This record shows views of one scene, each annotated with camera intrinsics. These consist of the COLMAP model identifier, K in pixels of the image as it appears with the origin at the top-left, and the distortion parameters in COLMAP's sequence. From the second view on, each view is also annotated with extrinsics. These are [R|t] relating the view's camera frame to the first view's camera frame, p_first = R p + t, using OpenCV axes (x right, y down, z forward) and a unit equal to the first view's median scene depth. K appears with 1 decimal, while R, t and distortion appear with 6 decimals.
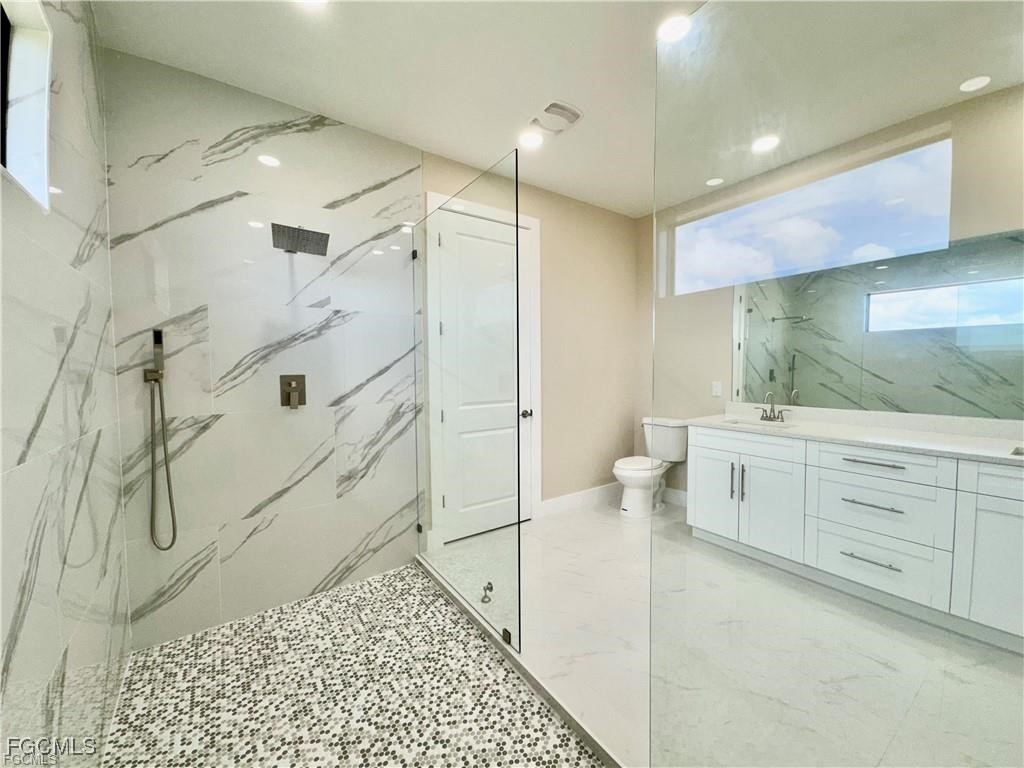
lens RADIAL K [[404.4, 0, 512.0], [0, 404.4, 384.0], [0, 0, 1]] dist [0.004485, 0.000006]
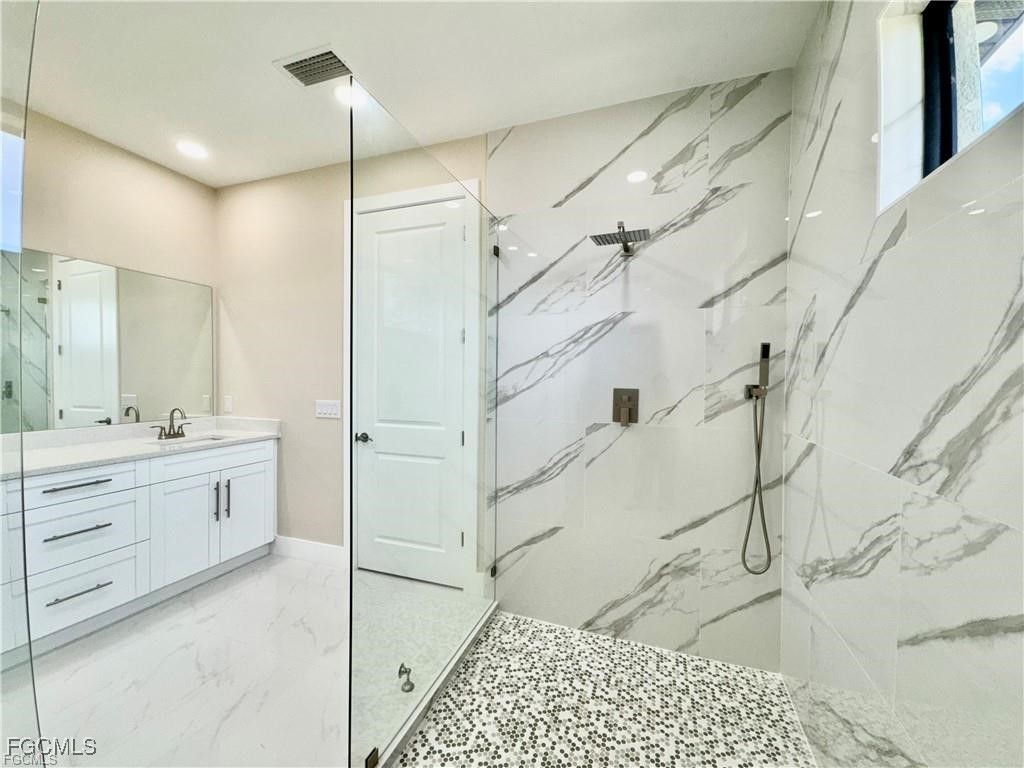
lens RADIAL K [[401.2, 0, 512.0], [0, 401.2, 384.0], [0, 0, 1]] dist [0.001559, 0.000274]
pose [[-0.577995, -0.010849, 0.815968, -0.376500], [0.029595, 0.998975, 0.034245, -0.032395], [-0.815503, 0.043942, -0.577082, 0.656019]]
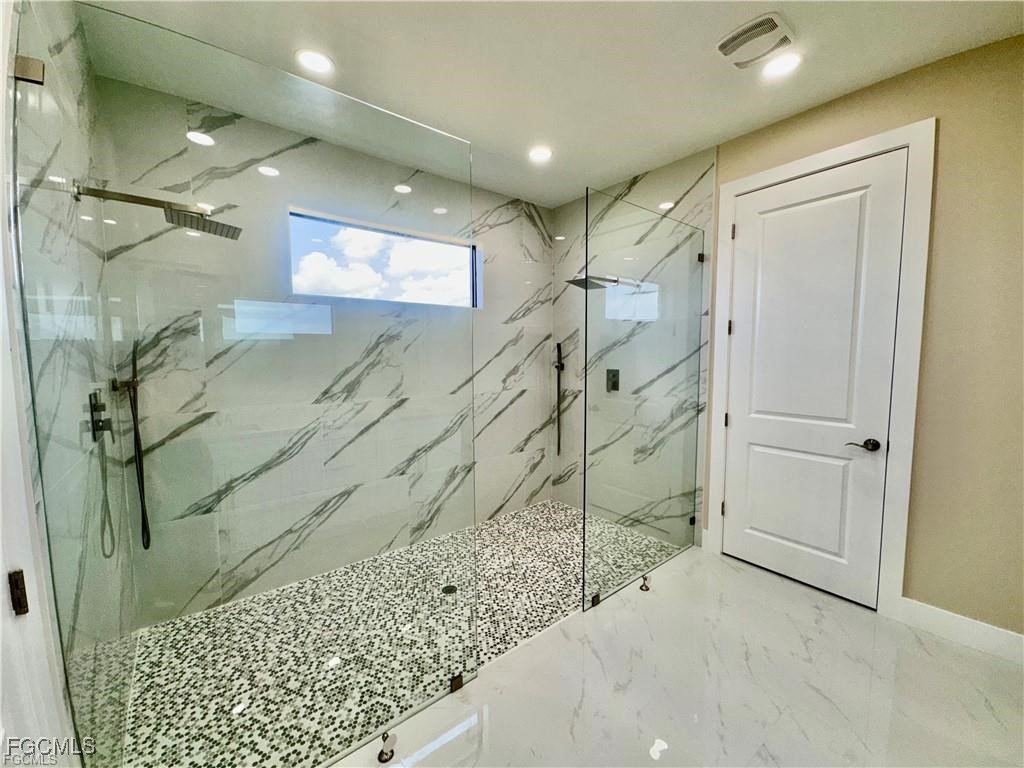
lens RADIAL K [[406.8, 0, 513.3], [0, 406.8, 385.1], [0, 0, 1]] dist [-0.002892, -0.000123]
pose [[0.061879, 0.088726, -0.994132, 0.904367], [-0.040155, 0.995456, 0.086345, -0.078370], [0.997276, 0.034576, 0.065161, 0.545160]]
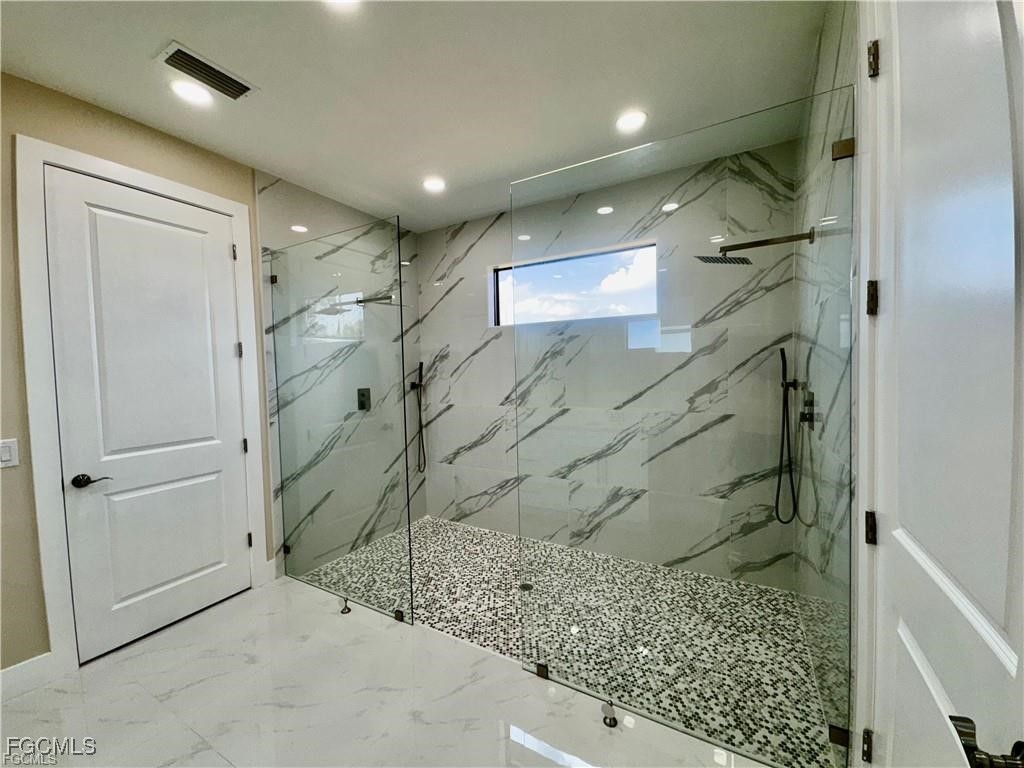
lens RADIAL K [[402.1, 0, 507.6], [0, 402.1, 383.7], [0, 0, 1]] dist [-0.002331, 0.000178]
pose [[-0.909477, 0.044779, -0.413335, 0.351659], [0.013355, 0.996816, 0.078605, -0.109887], [0.415539, 0.065970, -0.907180, 1.473416]]
